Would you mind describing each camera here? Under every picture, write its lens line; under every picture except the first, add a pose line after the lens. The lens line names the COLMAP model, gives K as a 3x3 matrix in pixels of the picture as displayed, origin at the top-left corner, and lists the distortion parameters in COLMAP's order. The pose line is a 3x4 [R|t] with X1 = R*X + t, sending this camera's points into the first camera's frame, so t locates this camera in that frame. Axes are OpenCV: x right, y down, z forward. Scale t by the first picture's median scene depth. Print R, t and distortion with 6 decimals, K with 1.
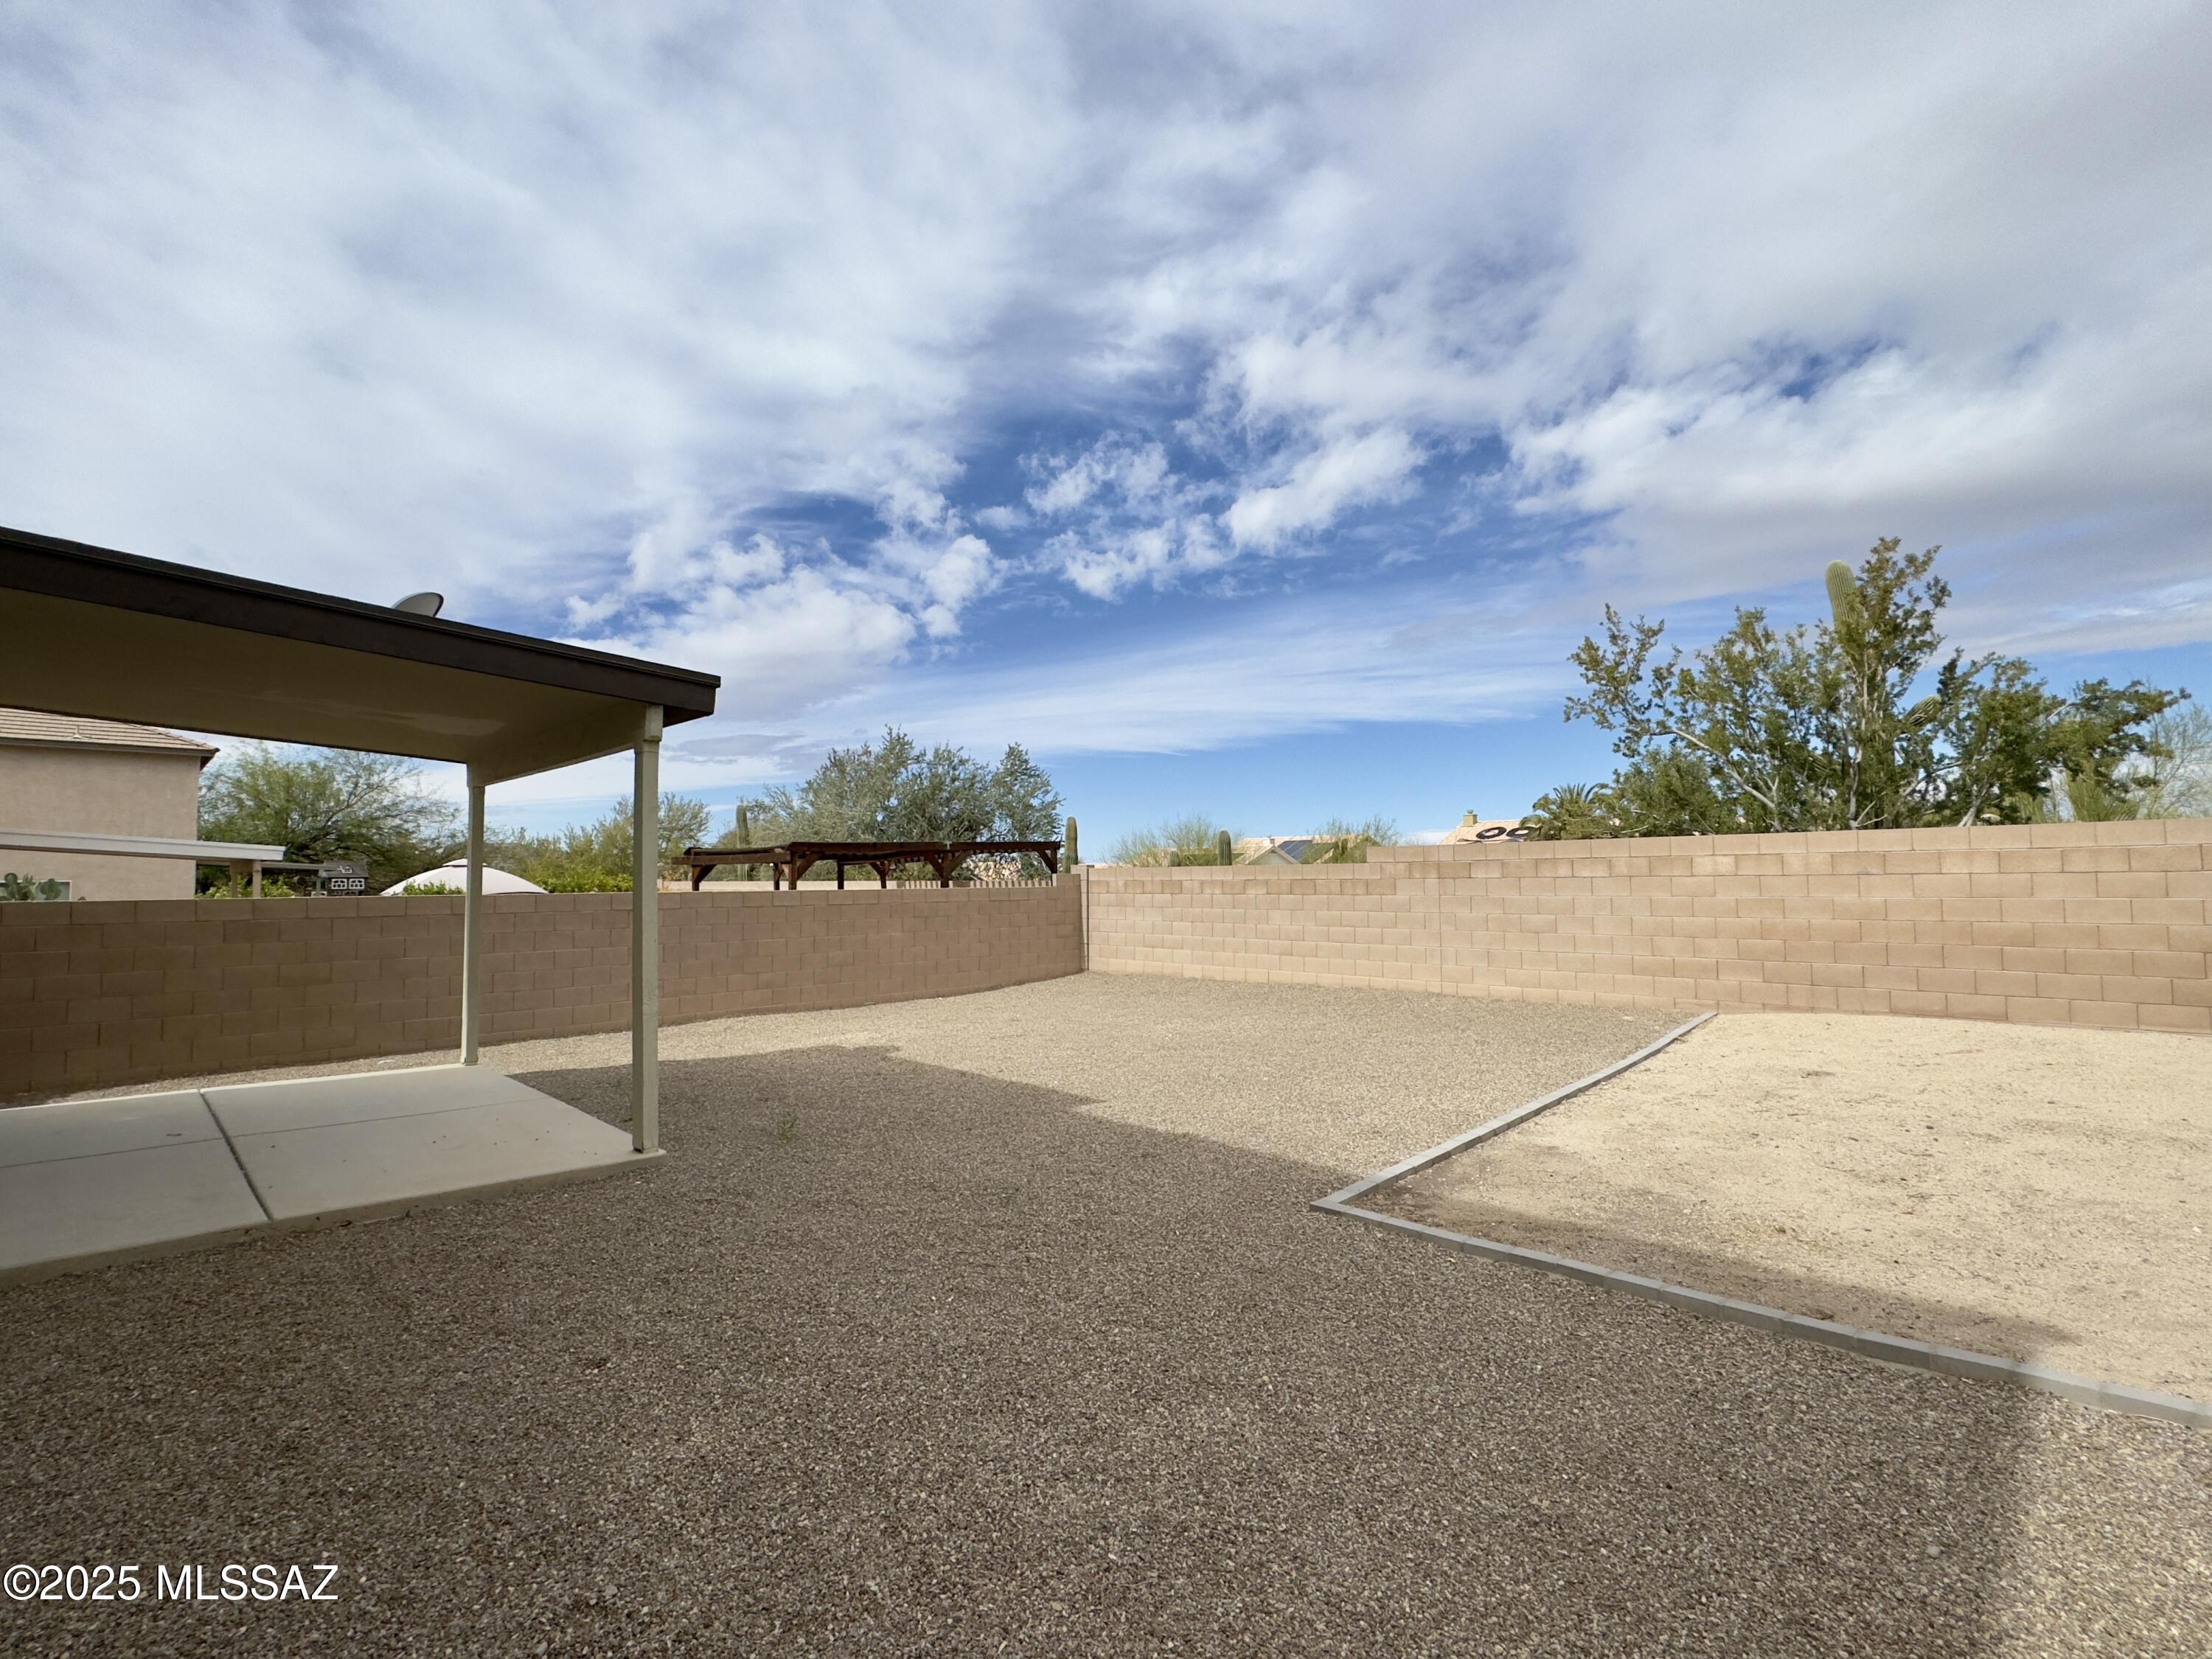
lens RADIAL K [[1073.2, 0, 1106.0], [0, 1073.2, 829.5], [0, 0, 1]] dist [-0.000425, -0.000080]
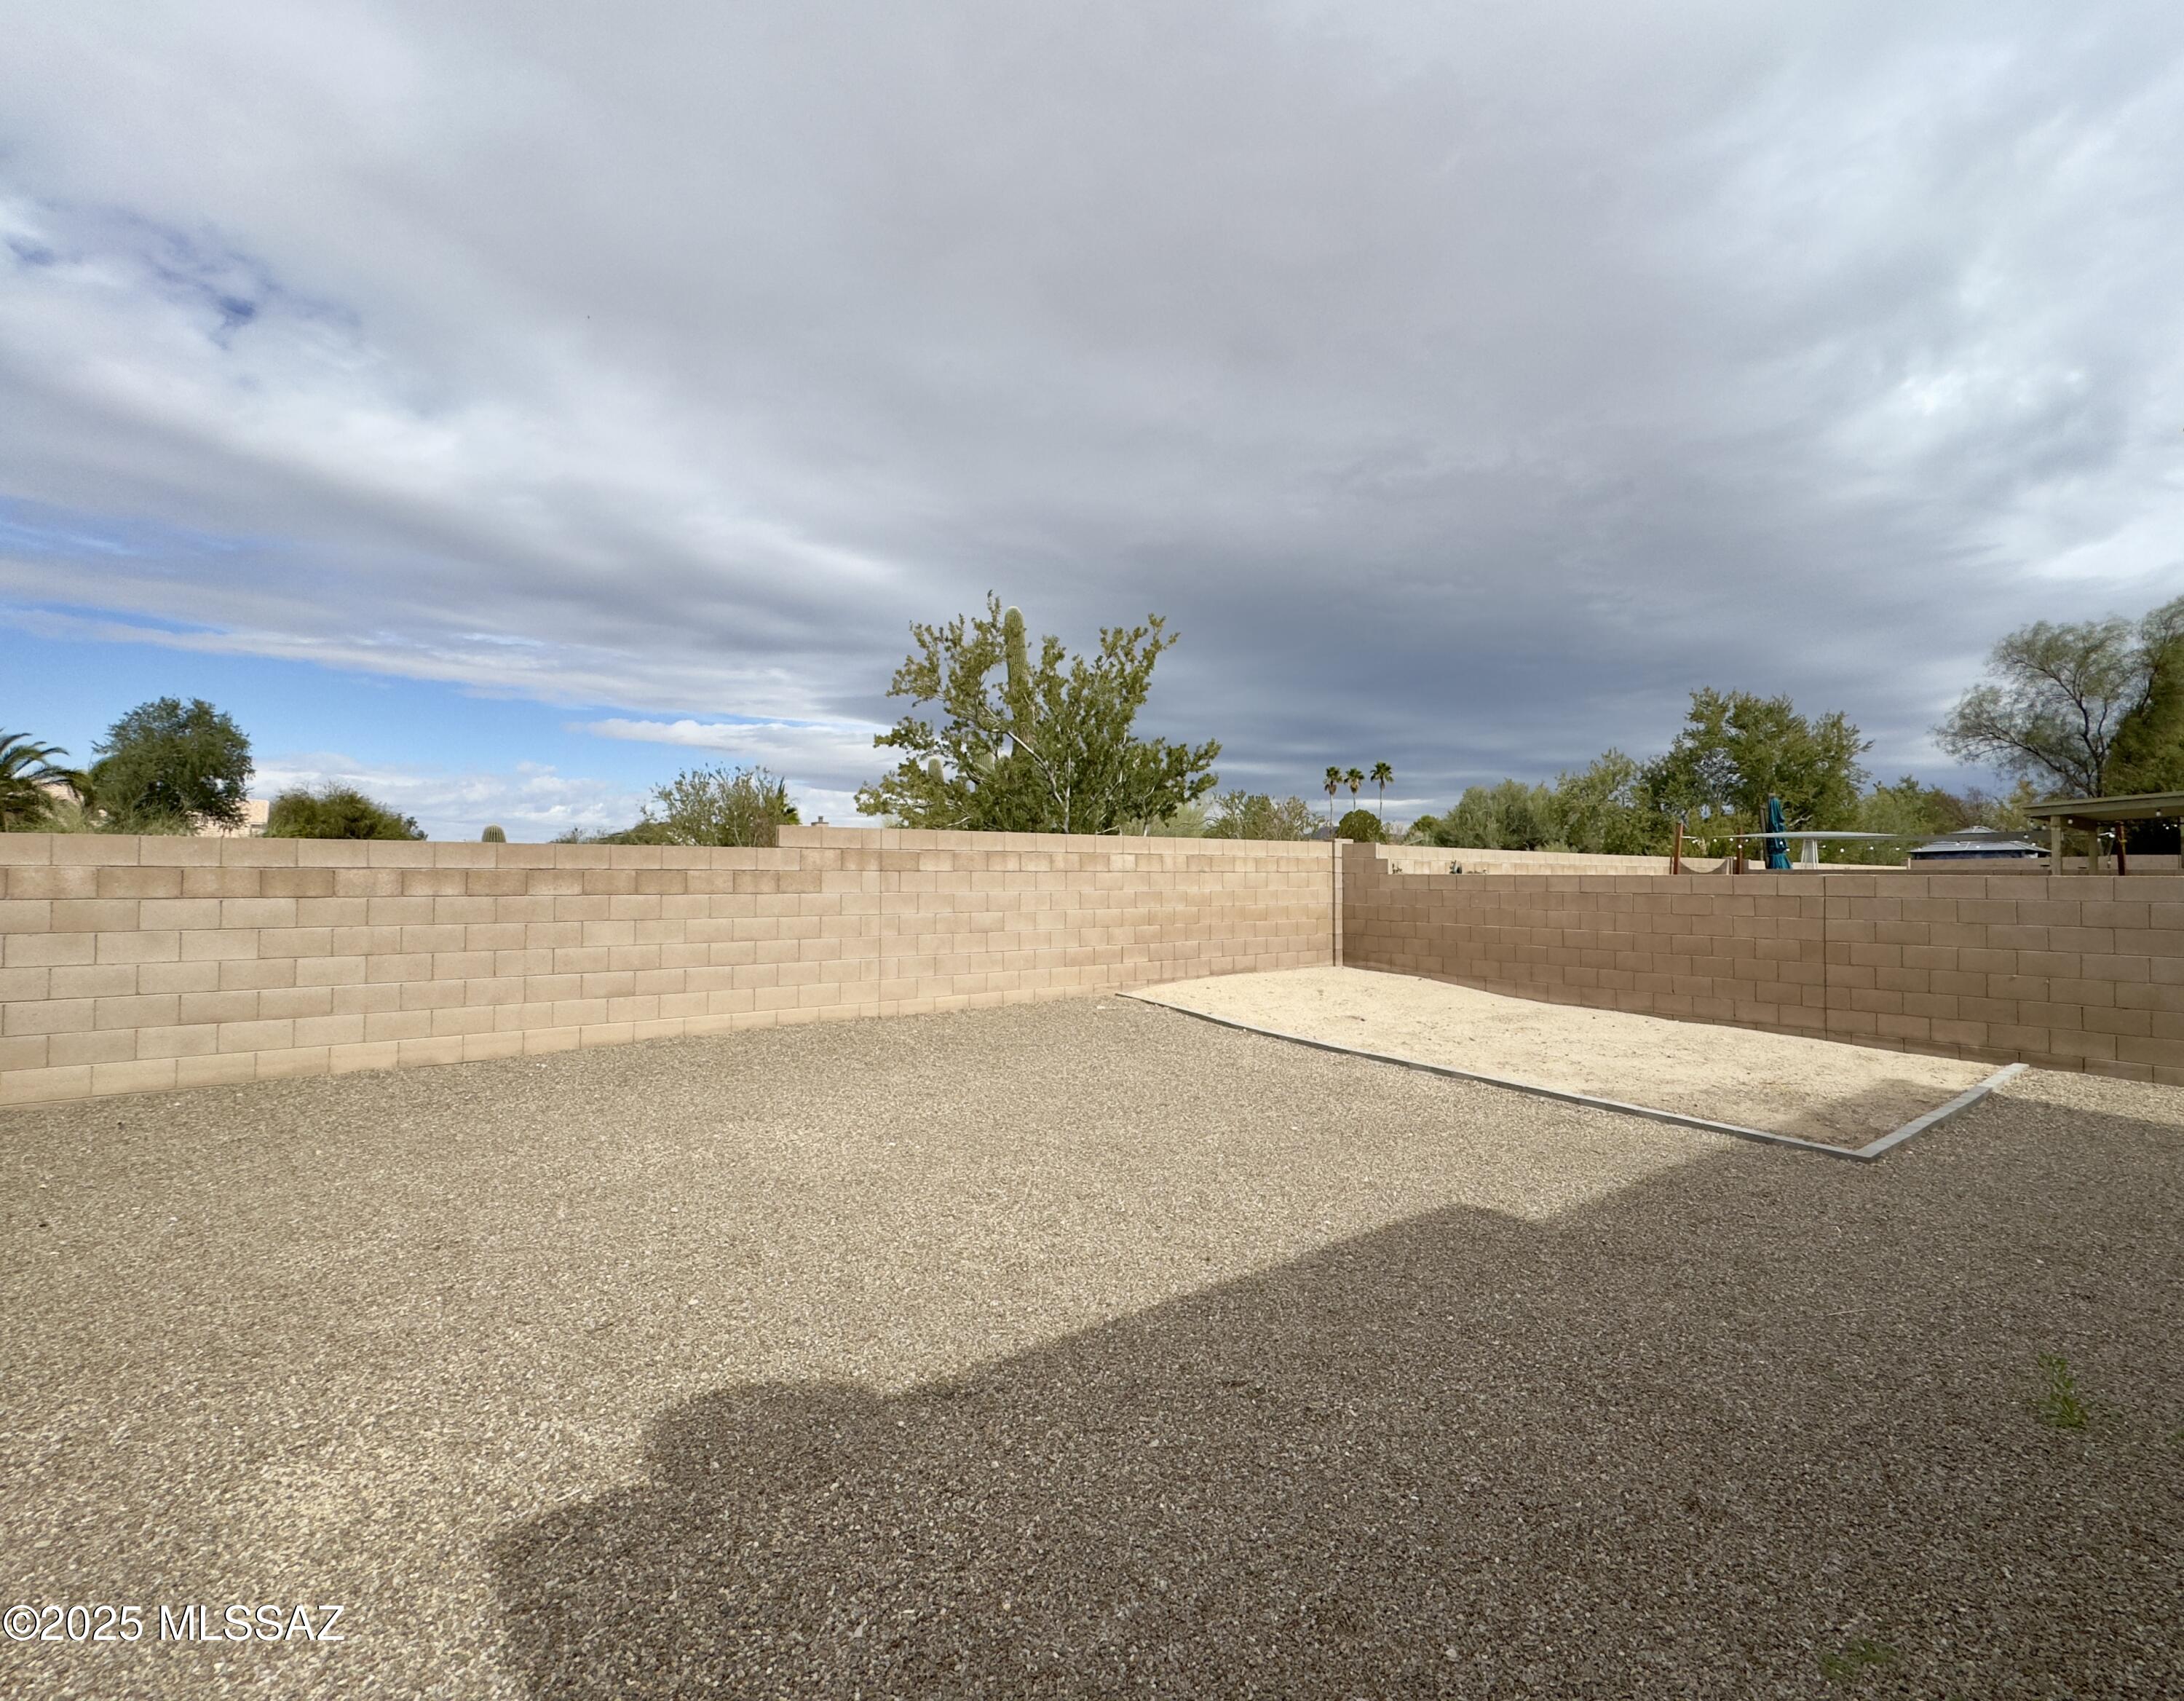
lens RADIAL K [[1045.1, 0, 1162.4], [0, 1045.1, 849.8], [0, 0, 1]] dist [-0.000111, -0.000087]
pose [[0.066923, 0.034107, 0.997175, -0.467621], [-0.048804, 0.998331, -0.030872, 0.046060], [-0.996564, -0.046600, 0.068476, 0.782097]]
